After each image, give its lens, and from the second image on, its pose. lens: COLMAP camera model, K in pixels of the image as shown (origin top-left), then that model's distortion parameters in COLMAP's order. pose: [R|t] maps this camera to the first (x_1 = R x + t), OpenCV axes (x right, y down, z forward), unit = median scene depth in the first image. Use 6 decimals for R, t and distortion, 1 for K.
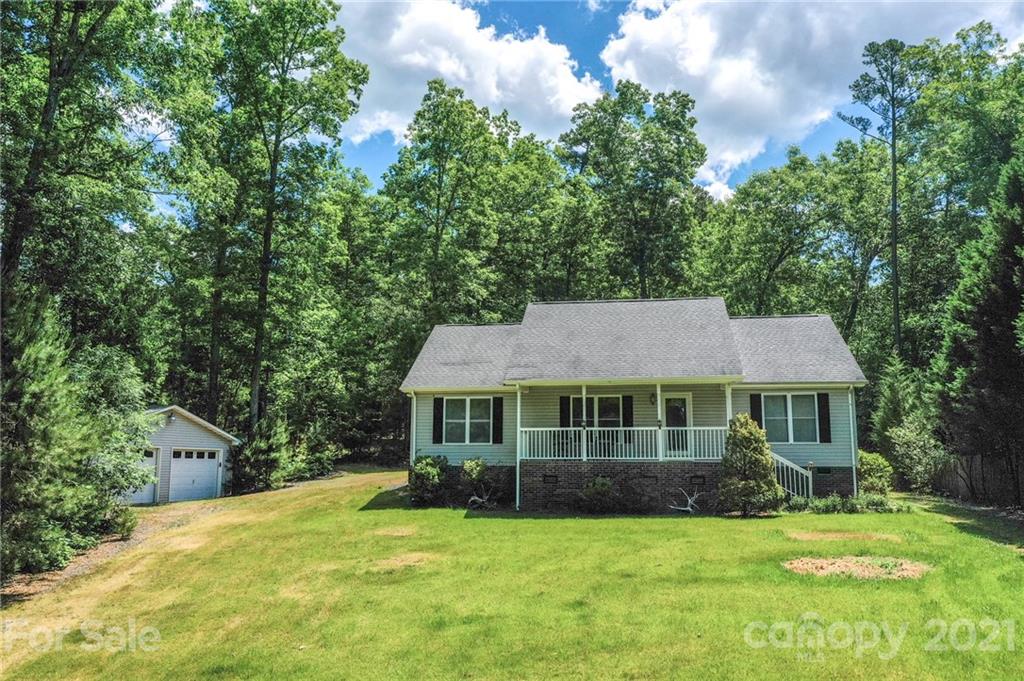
lens RADIAL K [[815.6, 0, 512.0], [0, 815.6, 340.5], [0, 0, 1]] dist [0.003617, -0.000488]
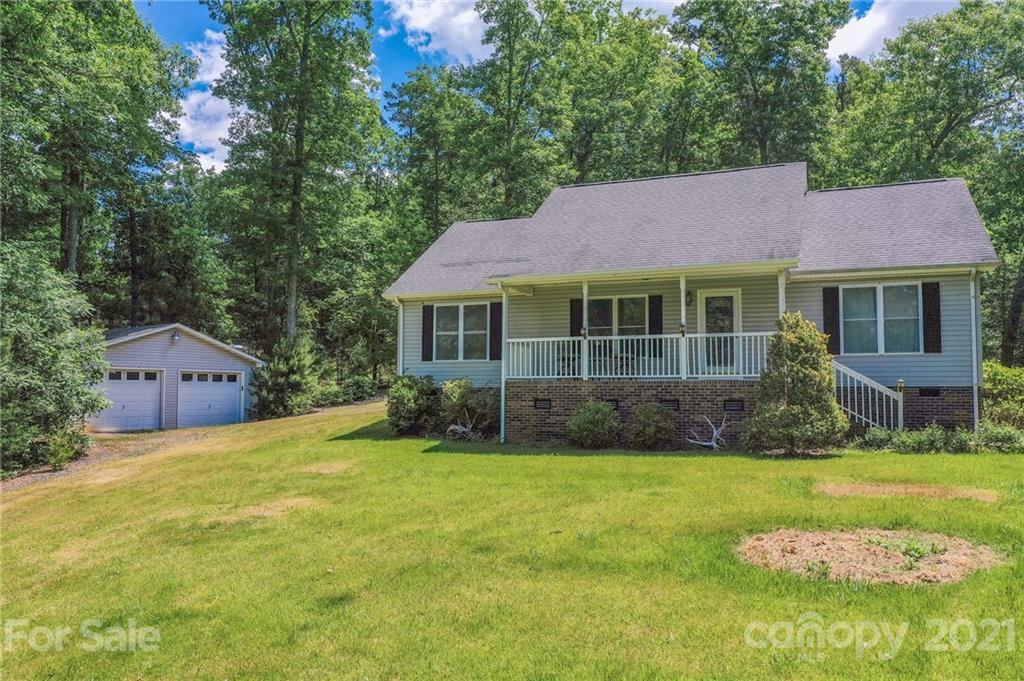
lens RADIAL K [[815.6, 0, 512.0], [0, 815.6, 340.5], [0, 0, 1]] dist [0.003617, -0.000488]
pose [[0.974920, -0.016524, -0.221943, 0.176427], [0.036070, 0.995787, 0.084307, 0.040137], [0.219615, -0.090198, 0.971408, 0.225586]]
